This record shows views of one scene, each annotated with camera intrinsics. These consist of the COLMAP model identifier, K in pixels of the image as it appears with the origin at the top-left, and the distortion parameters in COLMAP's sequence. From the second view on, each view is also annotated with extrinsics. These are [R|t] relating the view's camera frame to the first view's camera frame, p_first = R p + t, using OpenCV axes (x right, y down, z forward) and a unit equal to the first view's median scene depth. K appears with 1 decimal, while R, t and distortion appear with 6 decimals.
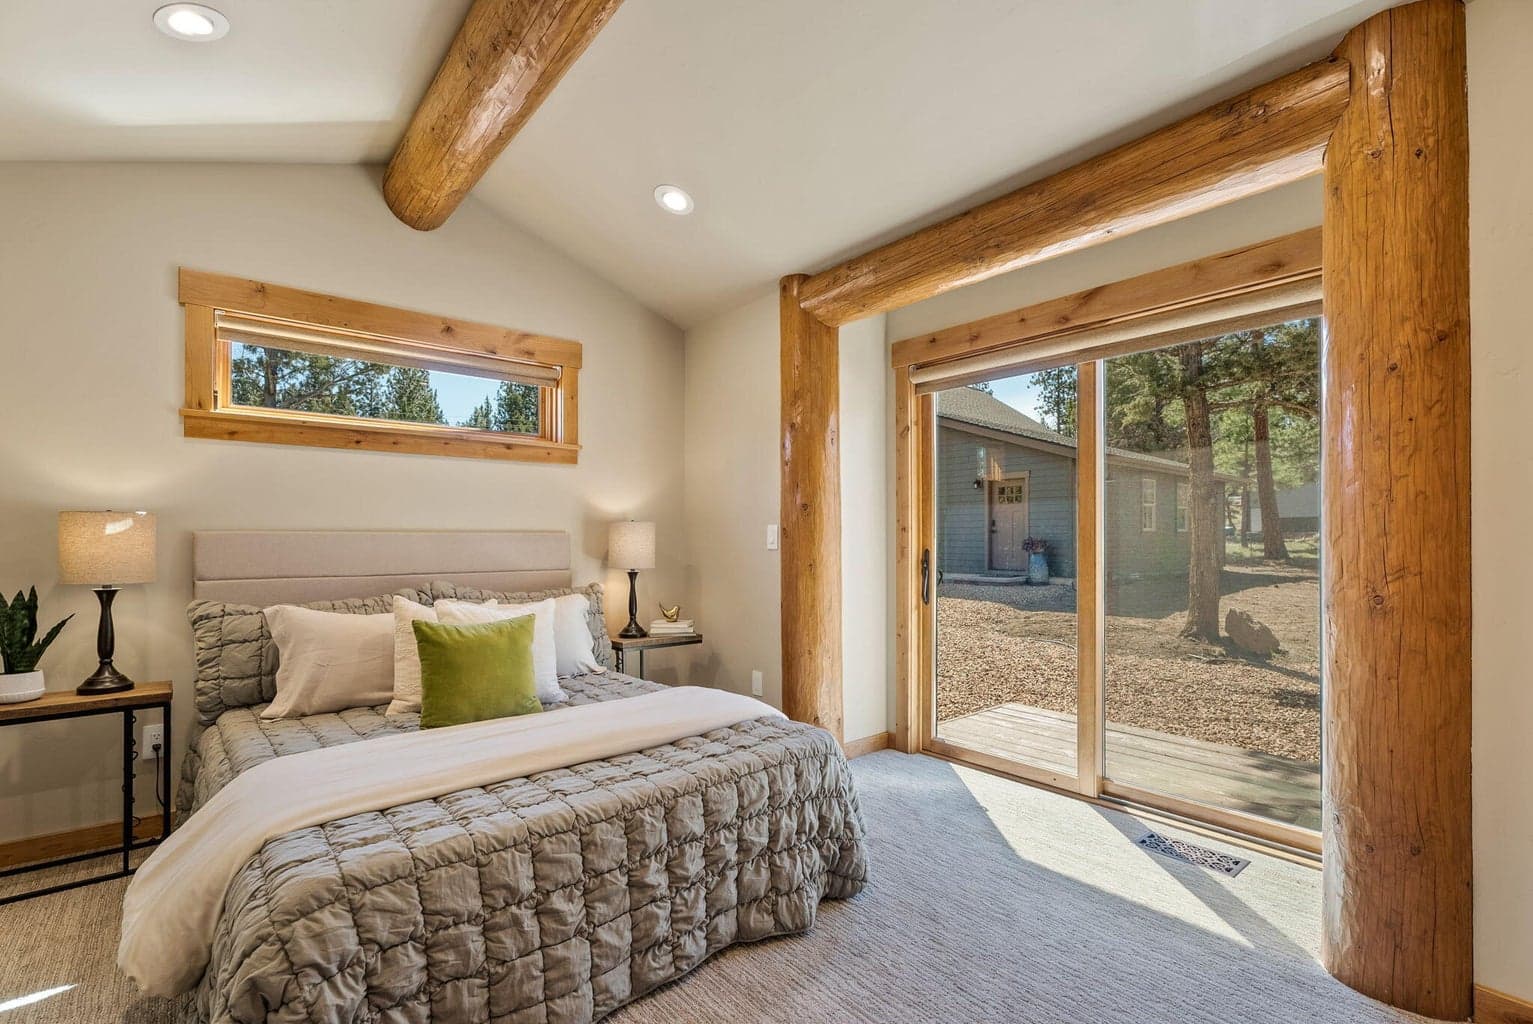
lens RADIAL K [[688.4, 0, 758.2], [0, 688.4, 533.0], [0, 0, 1]] dist [-0.000187, -0.000128]
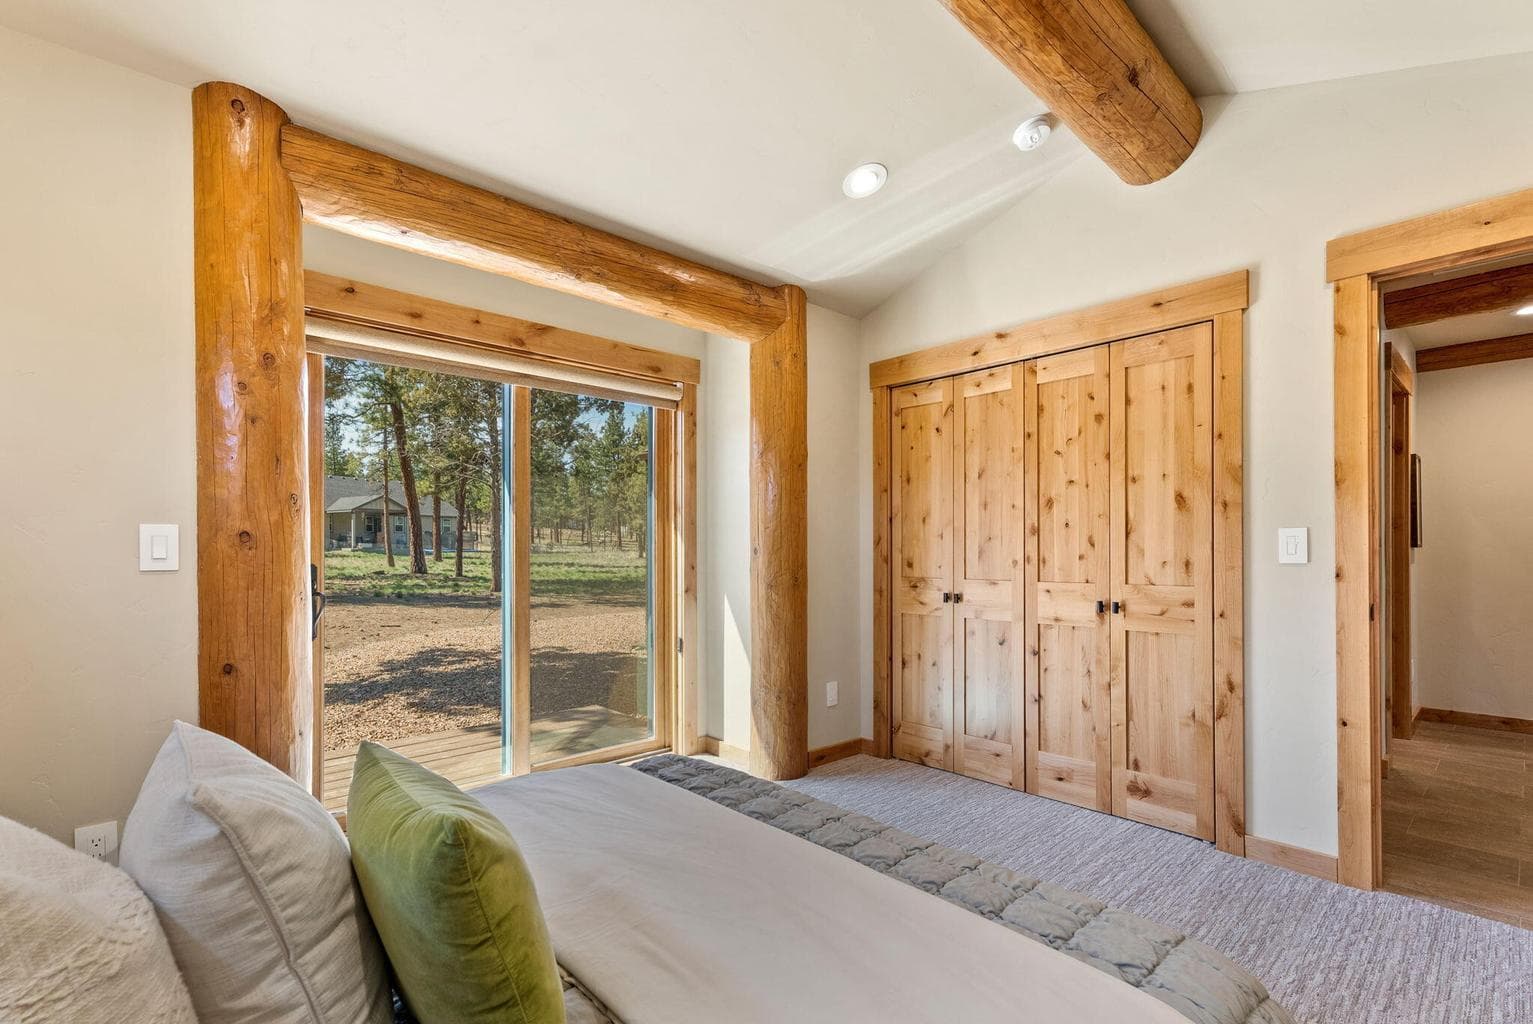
lens RADIAL K [[688.4, 0, 758.2], [0, 688.4, 533.0], [0, 0, 1]] dist [-0.000187, -0.000128]
pose [[-0.044228, 0.023498, 0.998745, -0.586652], [-0.004070, 0.999711, -0.023701, 0.006796], [-0.999013, -0.005113, -0.044120, 0.648575]]
